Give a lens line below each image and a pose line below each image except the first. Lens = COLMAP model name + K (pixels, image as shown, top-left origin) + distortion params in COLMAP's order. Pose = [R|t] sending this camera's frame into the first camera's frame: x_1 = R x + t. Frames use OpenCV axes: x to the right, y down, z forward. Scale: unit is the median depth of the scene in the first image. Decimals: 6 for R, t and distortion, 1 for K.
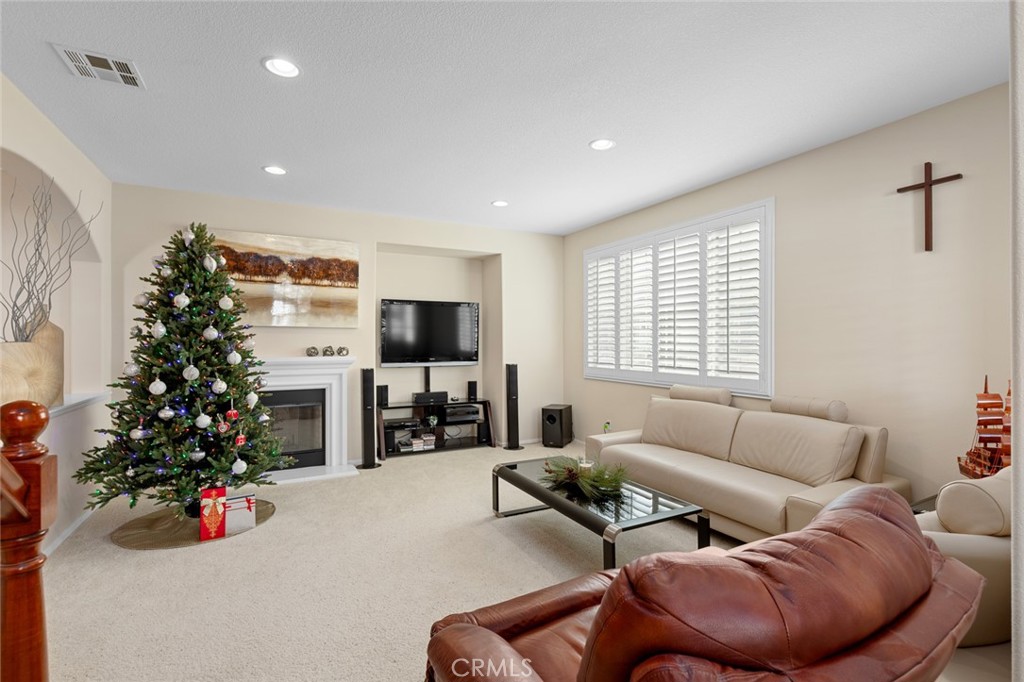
lens RADIAL K [[472.8, 0, 517.2], [0, 472.8, 343.8], [0, 0, 1]] dist [-0.001776, -0.000583]
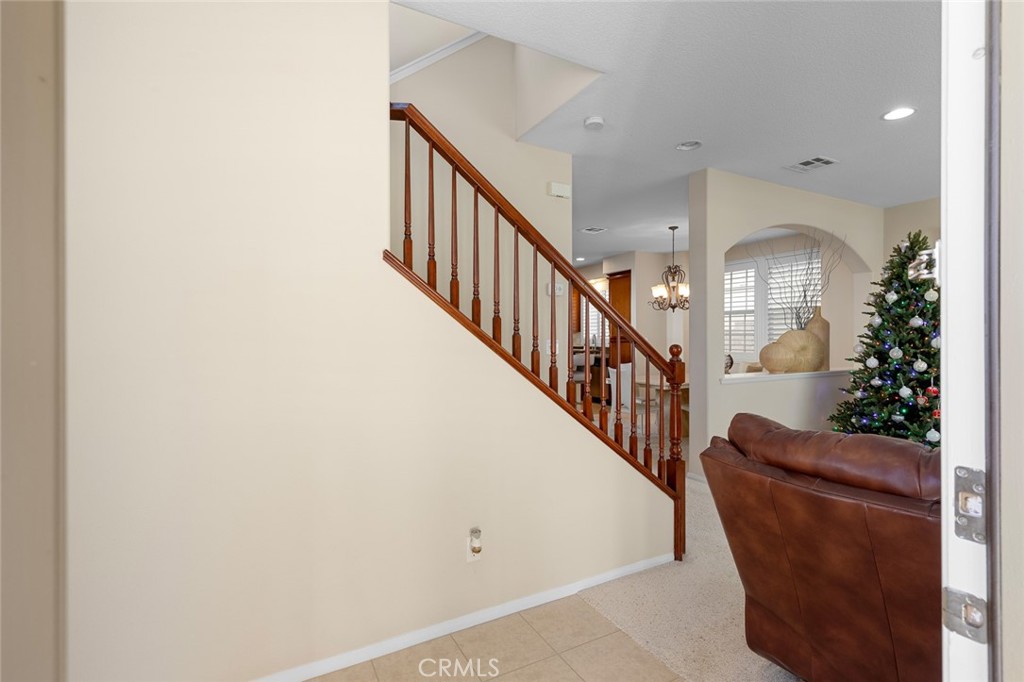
lens RADIAL K [[472.8, 0, 513.5], [0, 472.8, 338.4], [0, 0, 1]] dist [-0.001776, -0.000583]
pose [[0.015031, 0.010648, -0.999830, 0.545524], [-0.003339, 0.999938, 0.010599, 0.011260], [0.999881, 0.003179, 0.015066, -0.051510]]
